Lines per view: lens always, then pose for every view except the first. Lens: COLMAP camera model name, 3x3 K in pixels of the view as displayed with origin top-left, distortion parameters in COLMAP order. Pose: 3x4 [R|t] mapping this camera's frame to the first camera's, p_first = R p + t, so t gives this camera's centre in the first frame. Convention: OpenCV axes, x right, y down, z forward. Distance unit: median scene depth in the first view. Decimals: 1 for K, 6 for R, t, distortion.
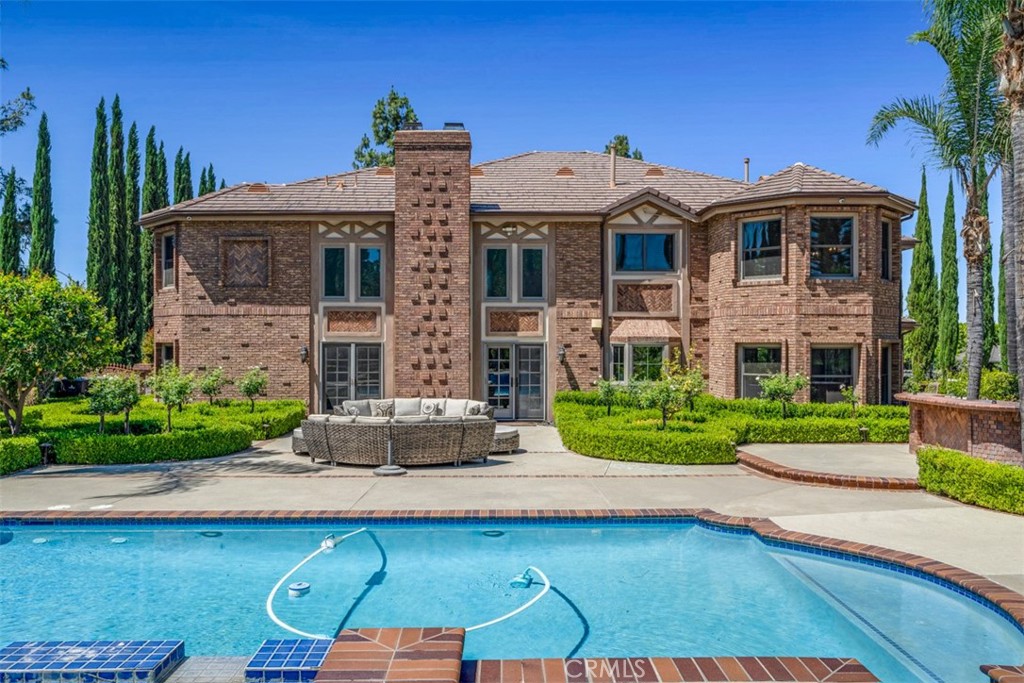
lens RADIAL K [[792.3, 0, 511.9], [0, 792.3, 339.1], [0, 0, 1]] dist [-0.004002, -0.001274]
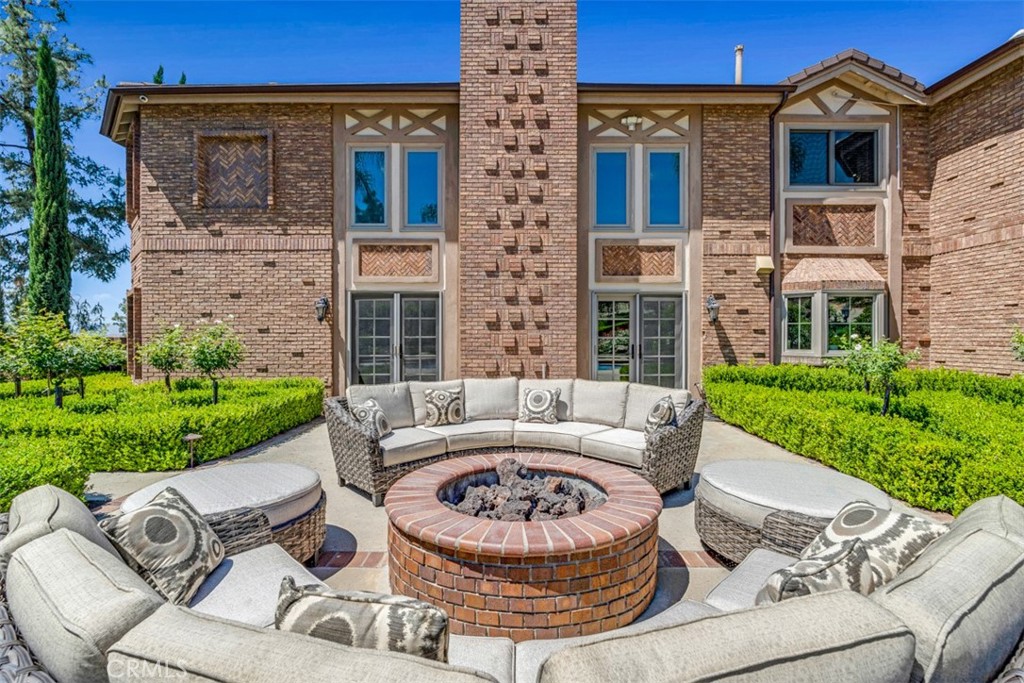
lens RADIAL K [[456.0, 0, 509.5], [0, 456.0, 342.3], [0, 0, 1]] dist [-0.011721, 0.003954]
pose [[0.999856, 0.000378, -0.016951, -0.100293], [-0.000186, 0.999936, 0.011299, 0.042956], [0.016954, -0.011294, 0.999792, 0.625299]]
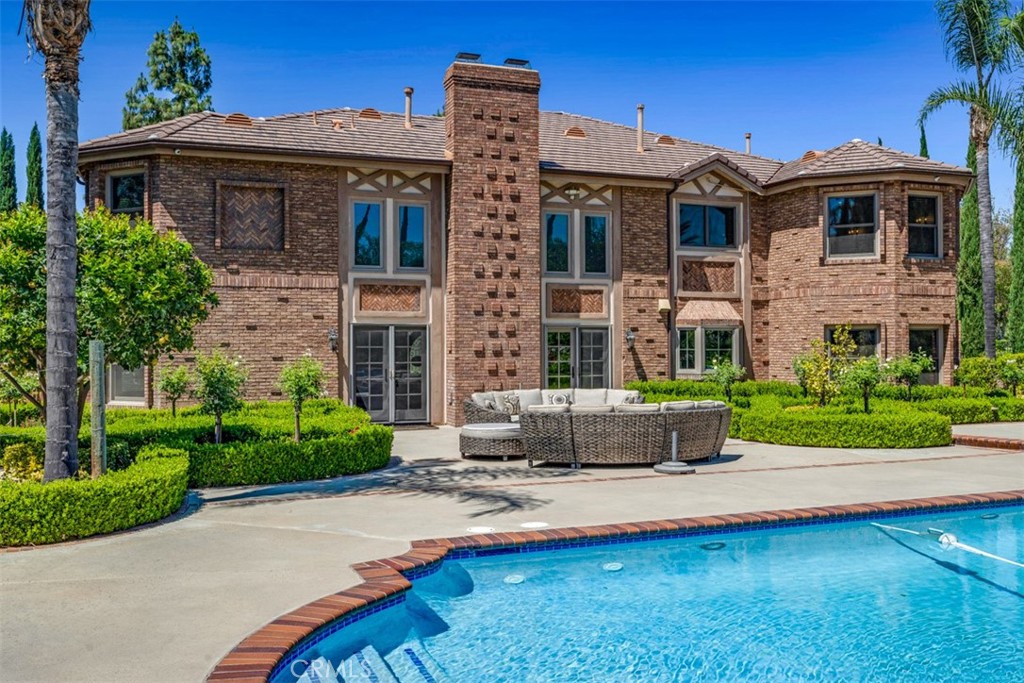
lens RADIAL K [[895.7, 0, 517.7], [0, 895.7, 338.4], [0, 0, 1]] dist [-0.000883, 0.002235]
pose [[0.937527, -0.001396, 0.347909, -0.397976], [0.003704, 0.999975, -0.005968, 0.024043], [-0.347892, 0.006883, 0.937509, 0.123689]]
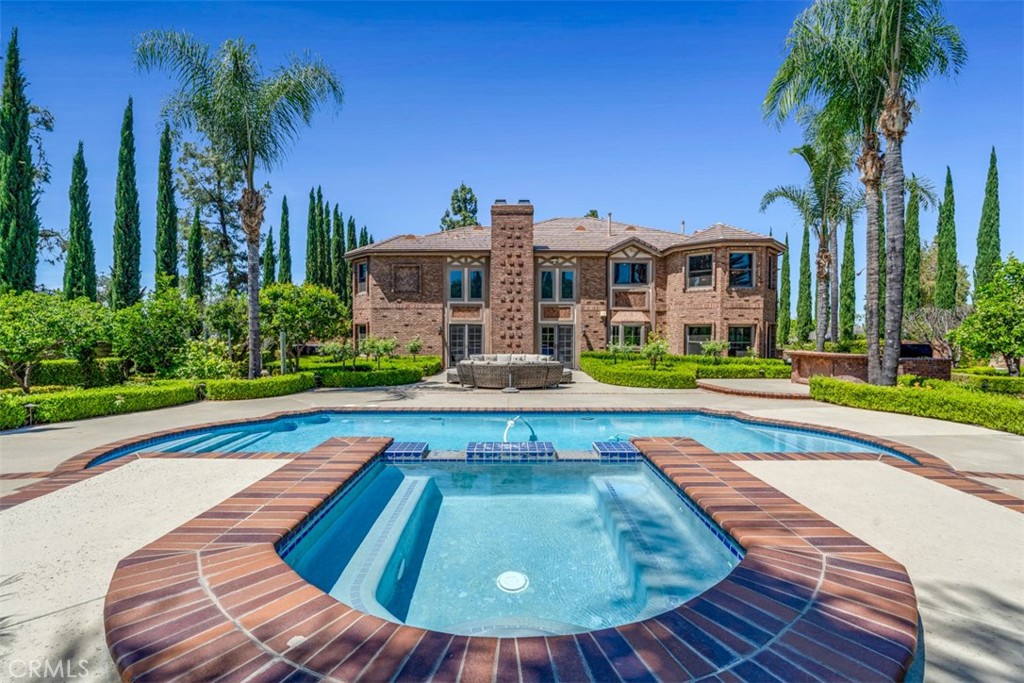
lens RADIAL K [[456.0, 0, 512.9], [0, 456.0, 342.0], [0, 0, 1]] dist [-0.011721, 0.003954]
pose [[0.999973, 0.002444, -0.006925, -0.090128], [-0.002254, 0.999624, 0.027326, 0.016828], [0.006989, -0.027310, 0.999603, -0.027006]]
